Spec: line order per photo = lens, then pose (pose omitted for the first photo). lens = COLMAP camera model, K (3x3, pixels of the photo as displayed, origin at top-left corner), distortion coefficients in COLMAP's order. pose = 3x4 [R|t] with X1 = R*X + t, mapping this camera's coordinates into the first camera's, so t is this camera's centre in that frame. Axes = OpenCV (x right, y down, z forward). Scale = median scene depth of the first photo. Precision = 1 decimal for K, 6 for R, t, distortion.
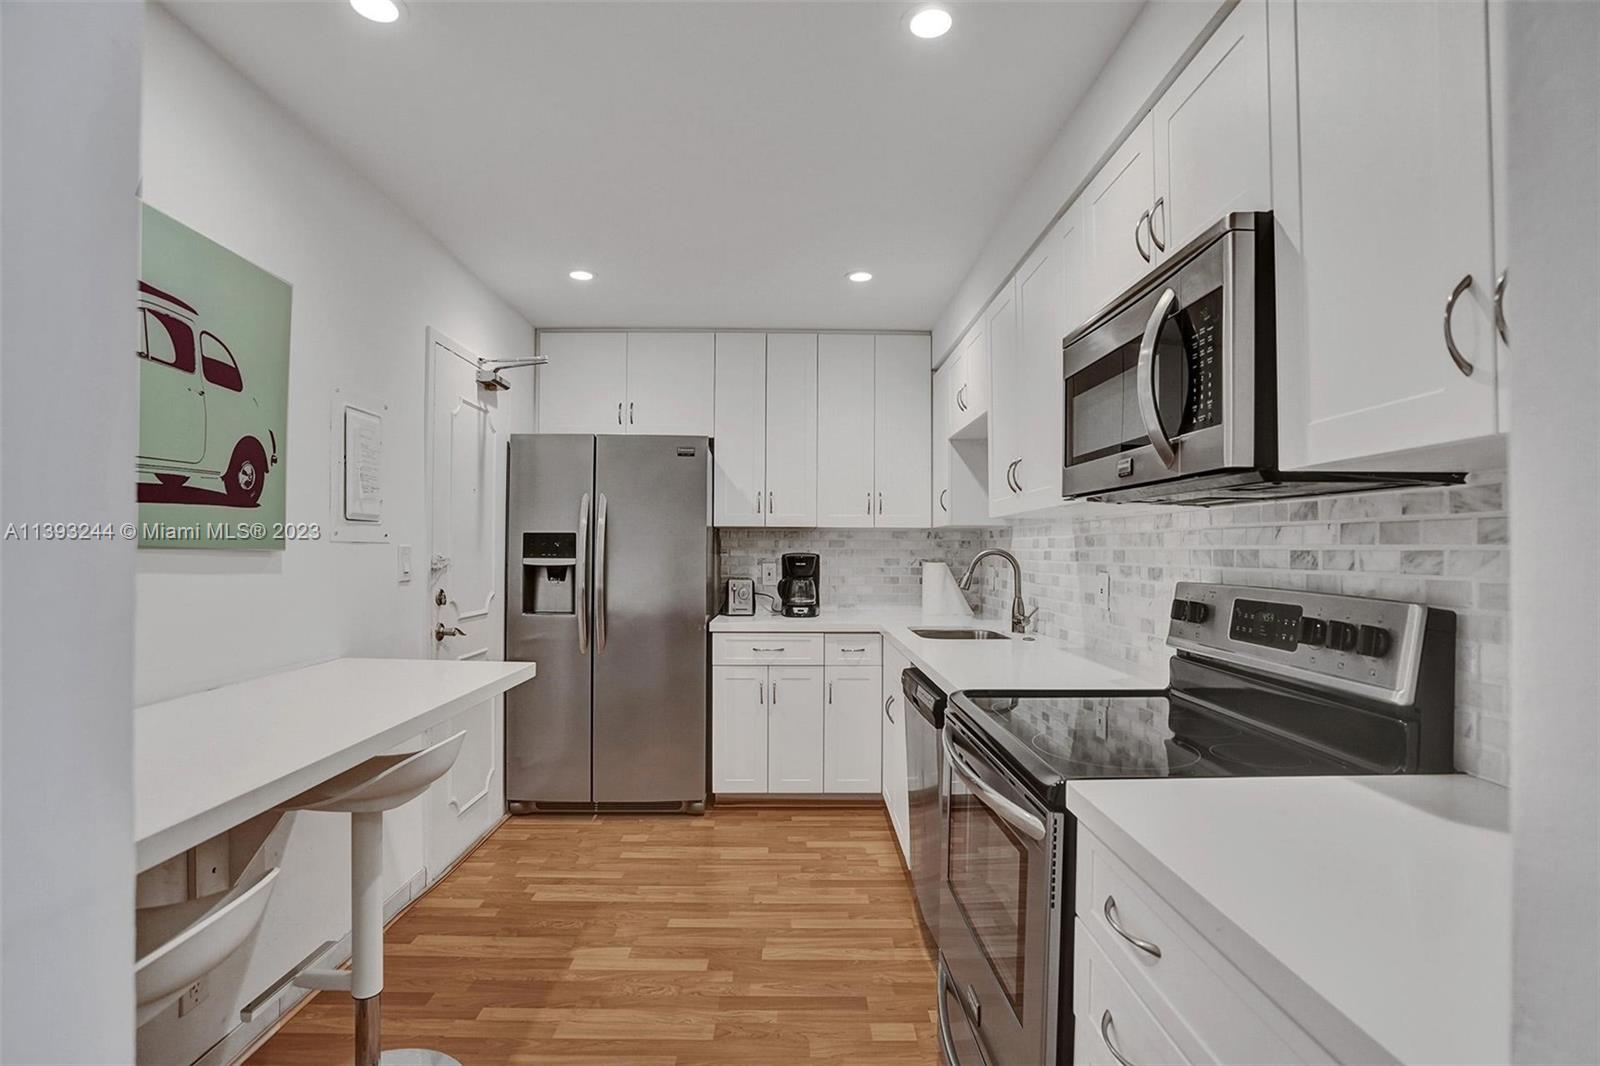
lens RADIAL K [[772.8, 0, 809.9], [0, 772.8, 539.6], [0, 0, 1]] dist [-0.054315, 0.029720]
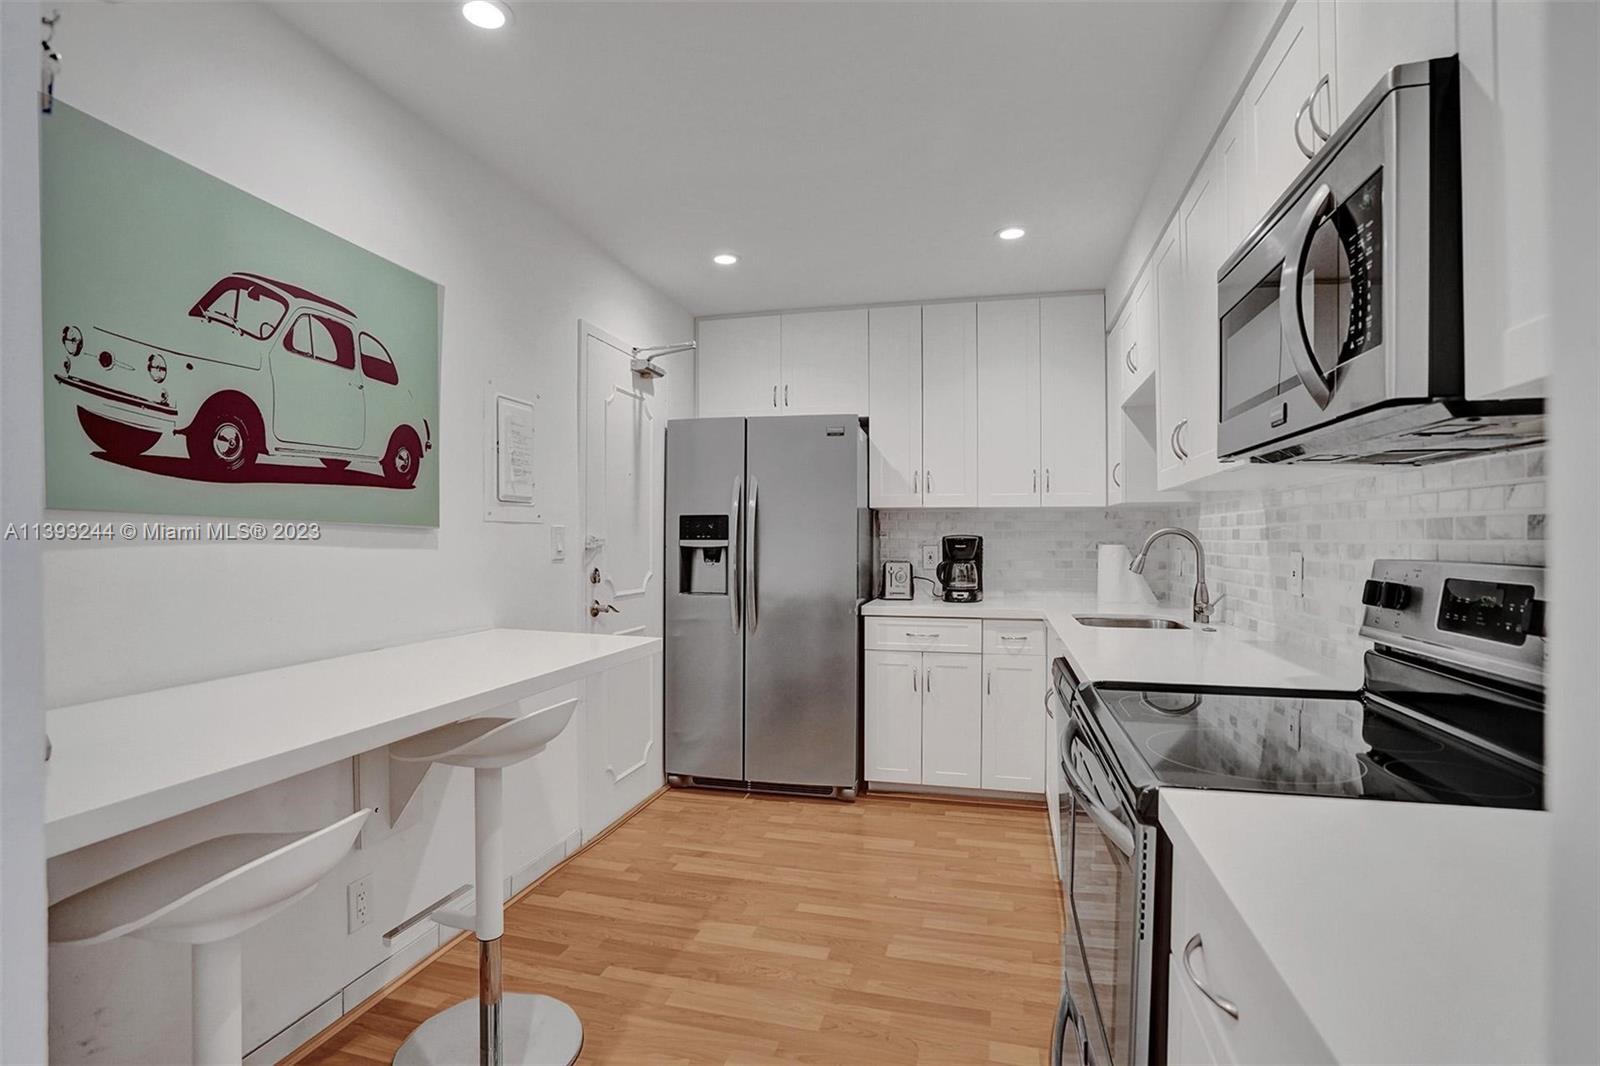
lens RADIAL K [[781.2, 0, 798.3], [0, 781.2, 537.8], [0, 0, 1]] dist [-0.055096, 0.027953]
pose [[0.963625, -0.003988, -0.267227, 0.102122], [0.007141, 0.999916, 0.010831, 0.018372], [0.267162, -0.012345, 0.963573, 0.054463]]
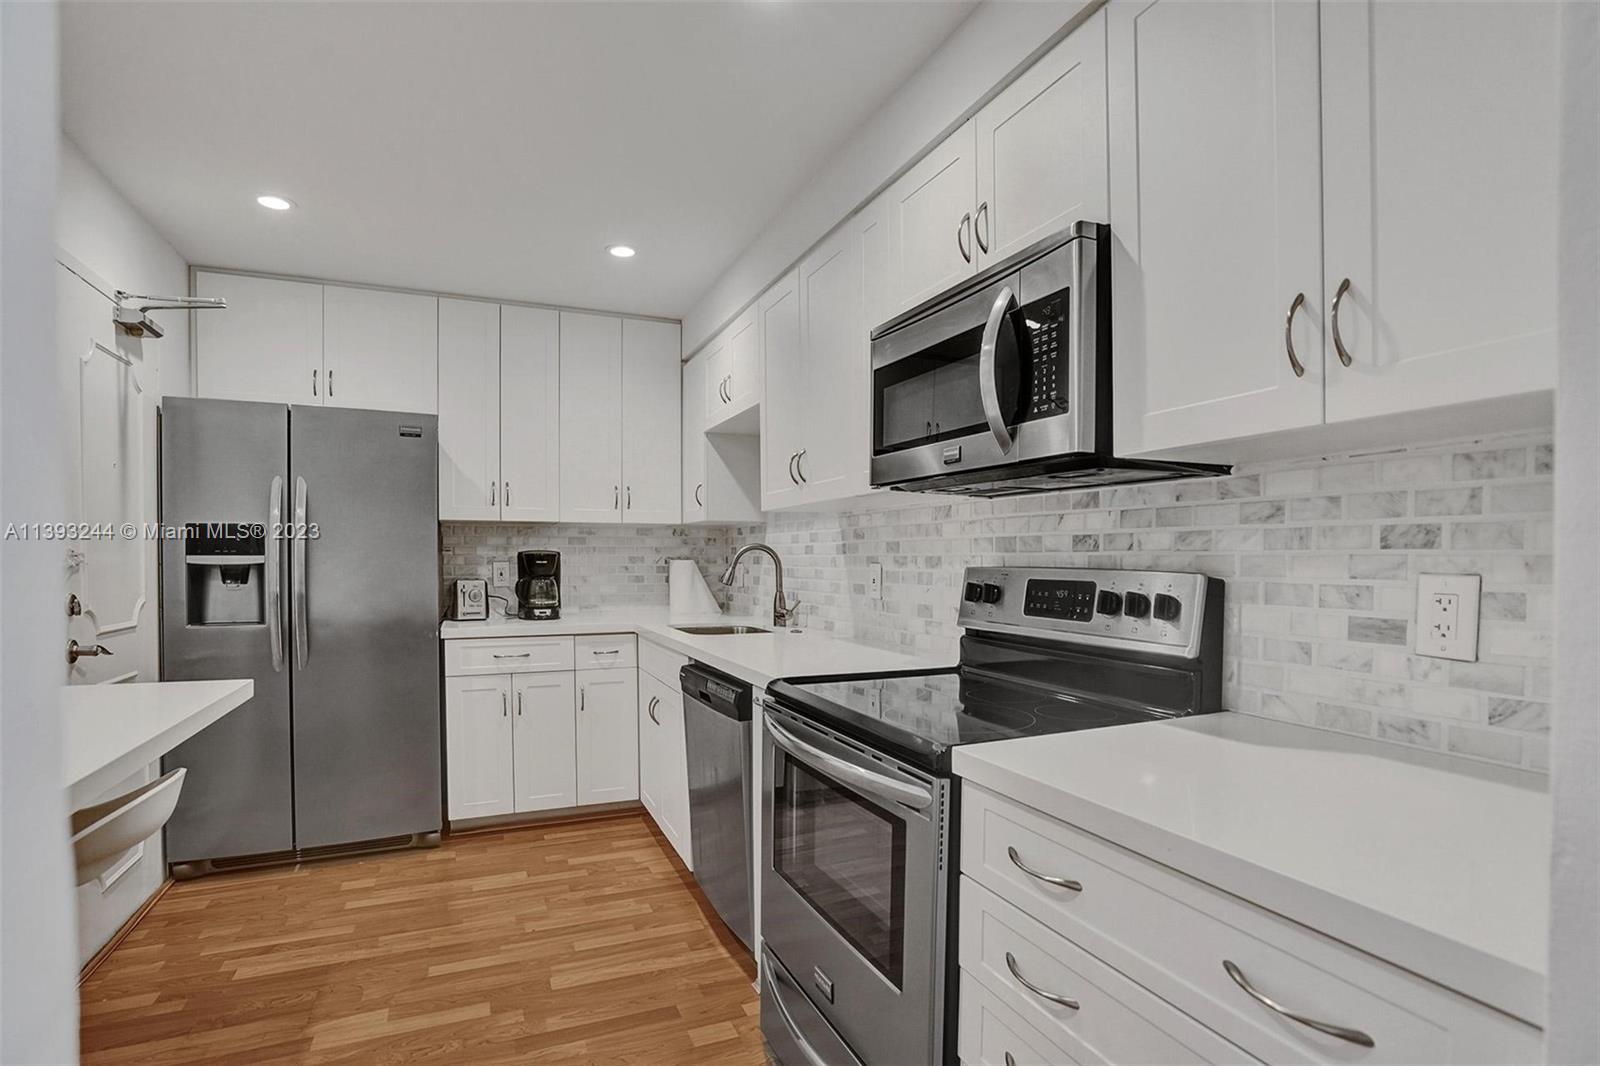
lens RADIAL K [[783.1, 0, 802.8], [0, 783.1, 568.6], [0, 0, 1]] dist [-0.051466, 0.028366]
pose [[0.927436, -0.010321, 0.373840, -0.137853], [-0.000763, 0.999565, 0.029490, 0.023354], [-0.373982, -0.027635, 0.927024, 0.055757]]
